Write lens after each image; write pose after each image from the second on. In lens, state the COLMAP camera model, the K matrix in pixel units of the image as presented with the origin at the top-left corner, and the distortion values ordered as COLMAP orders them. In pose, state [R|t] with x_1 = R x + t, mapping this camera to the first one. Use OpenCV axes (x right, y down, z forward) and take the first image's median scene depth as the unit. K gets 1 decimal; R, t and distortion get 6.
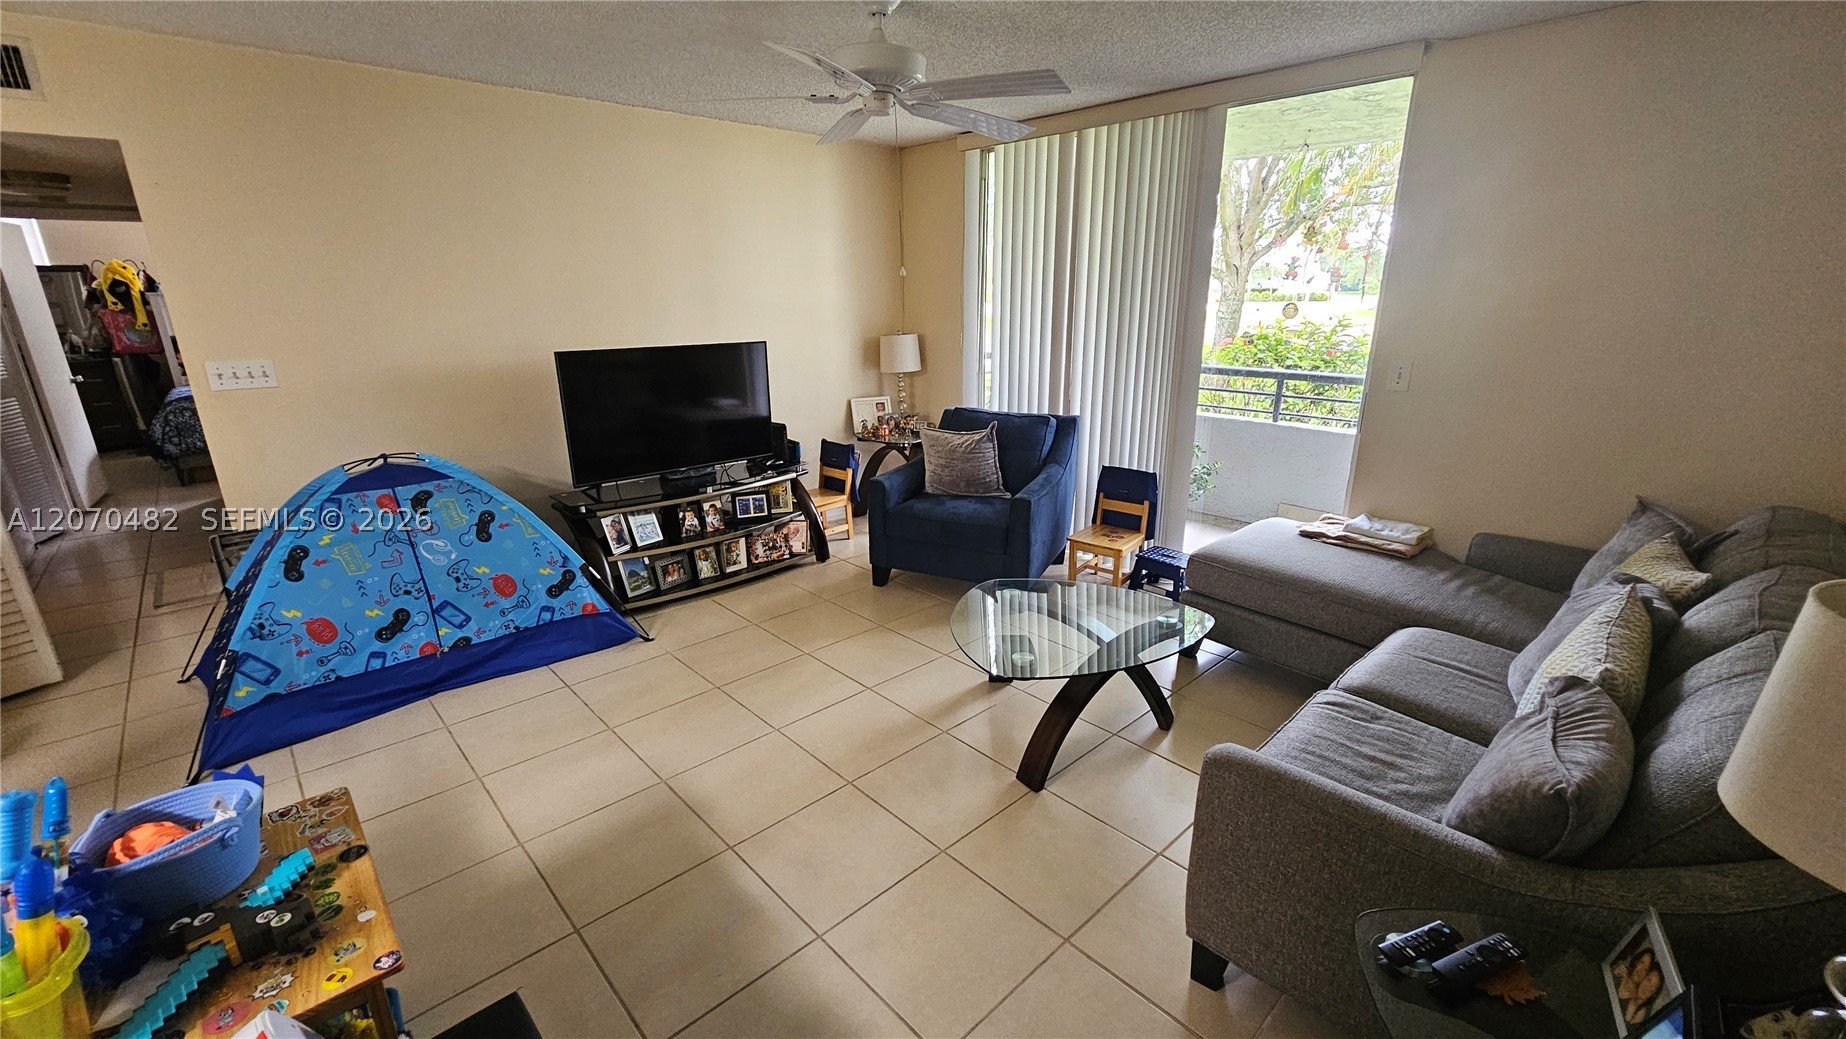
lens RADIAL K [[764.5, 0, 923.0], [0, 764.5, 519.5], [0, 0, 1]] dist [0.001370, 0.000152]
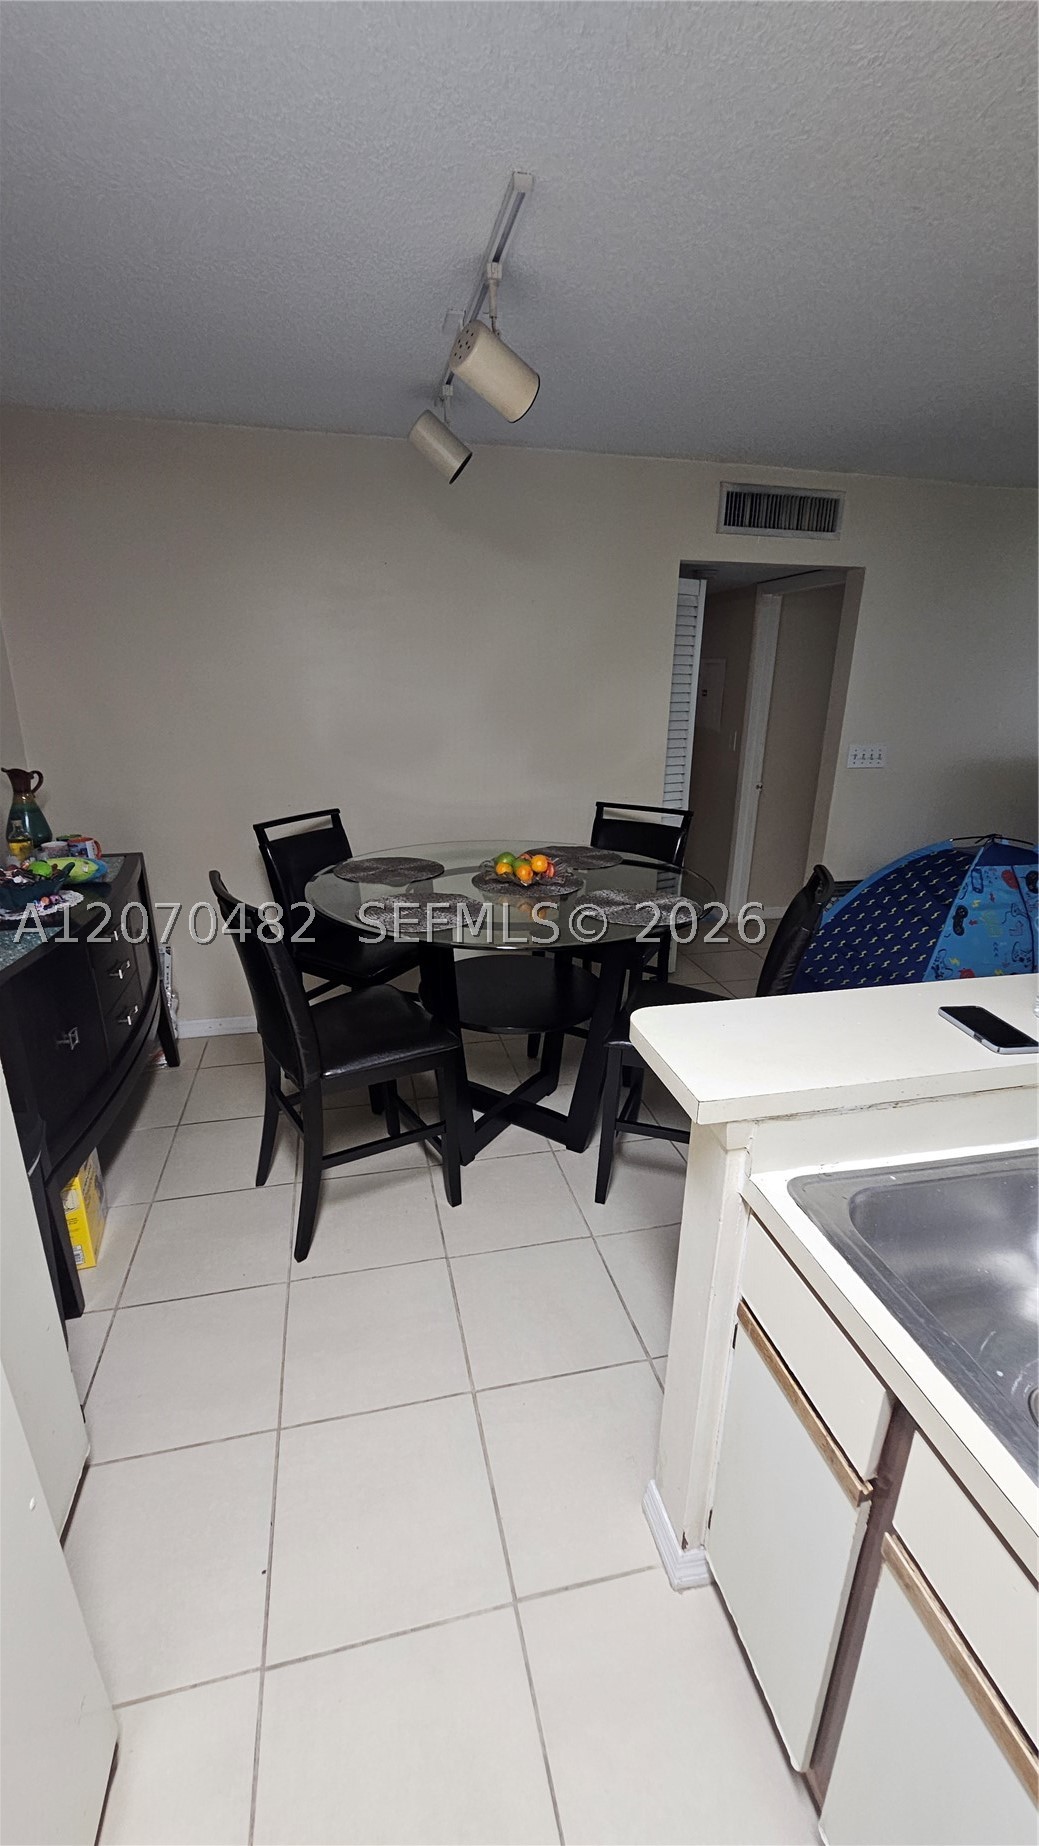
lens RADIAL K [[759.6, 0, 514.3], [0, 759.6, 923.6], [0, 0, 1]] dist [0.000012, -0.000188]
pose [[0.862106, 0.172223, -0.476563, -0.753734], [-0.162406, 0.984769, 0.062088, 0.090118], [0.479998, 0.023870, 0.876945, -0.325472]]
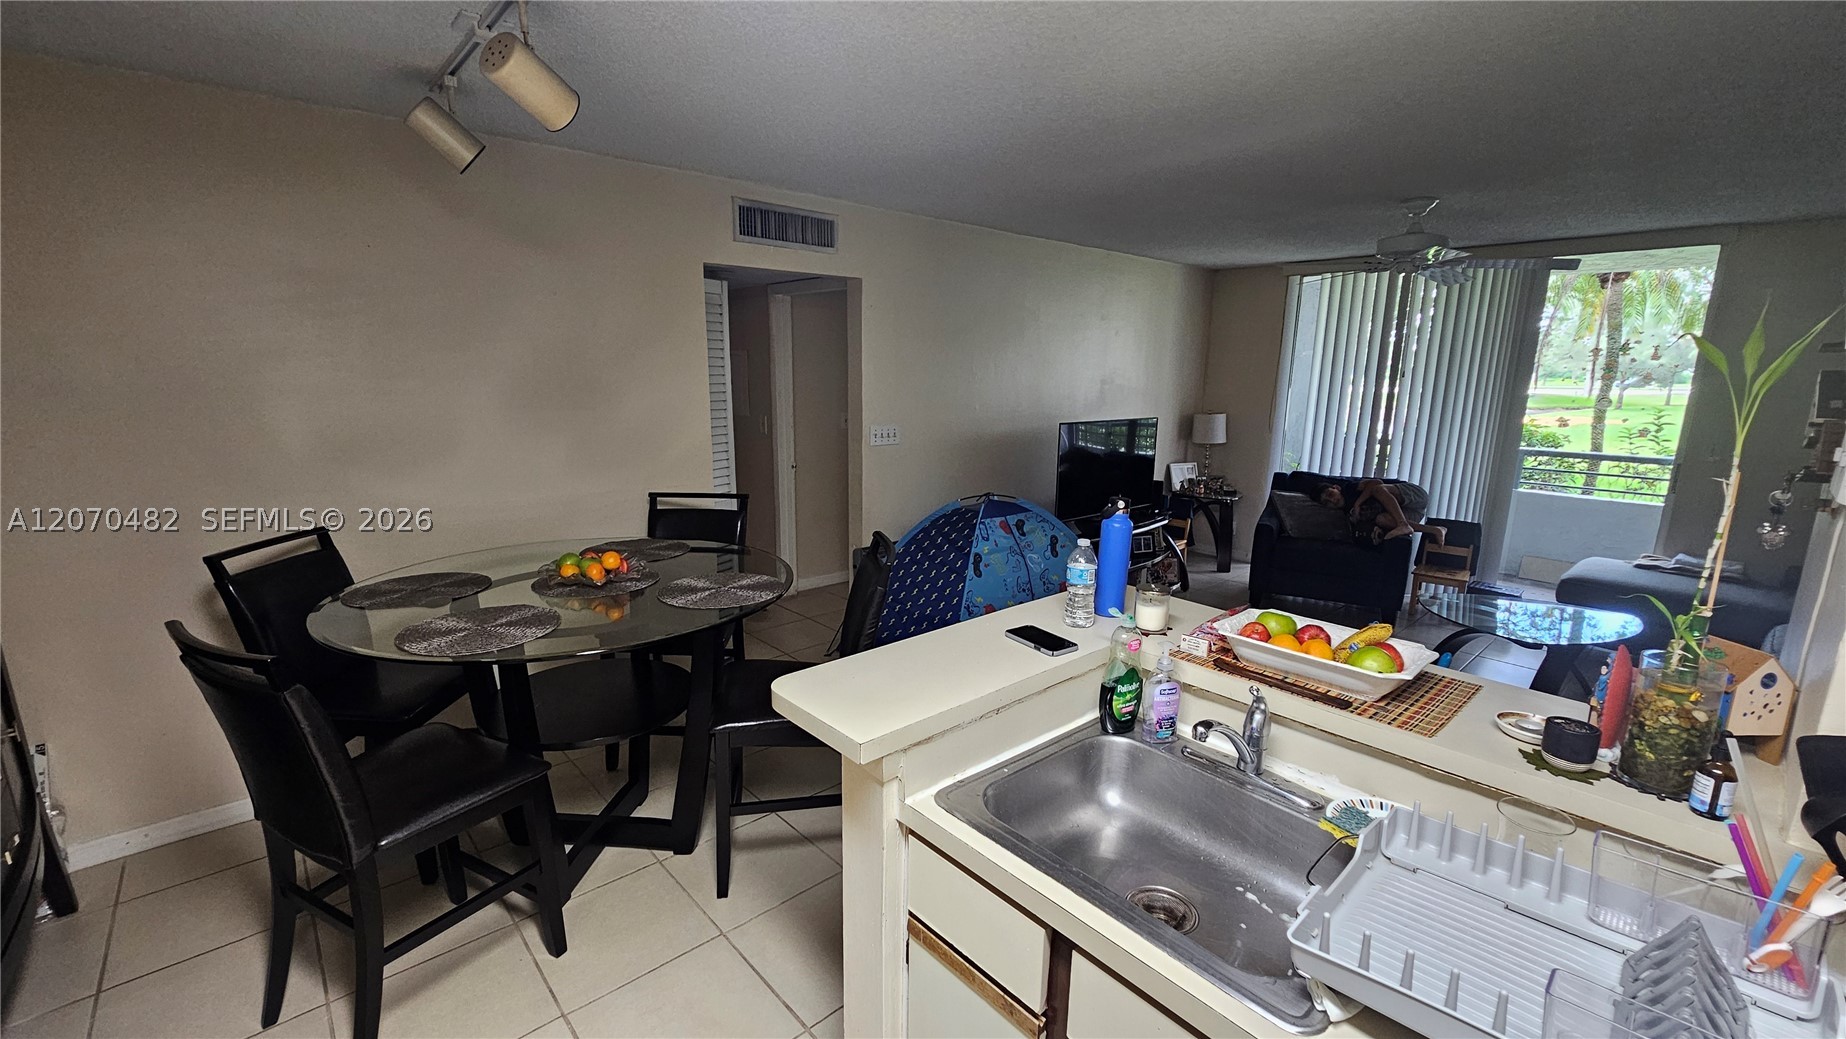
lens RADIAL K [[764.7, 0, 923.0], [0, 764.7, 519.5], [0, 0, 1]] dist [0.002528, 0.000334]
pose [[0.999641, 0.021453, -0.016043, -0.795801], [-0.022888, 0.995177, -0.095388, 0.098875], [0.013919, 0.095721, 0.995311, -0.387164]]
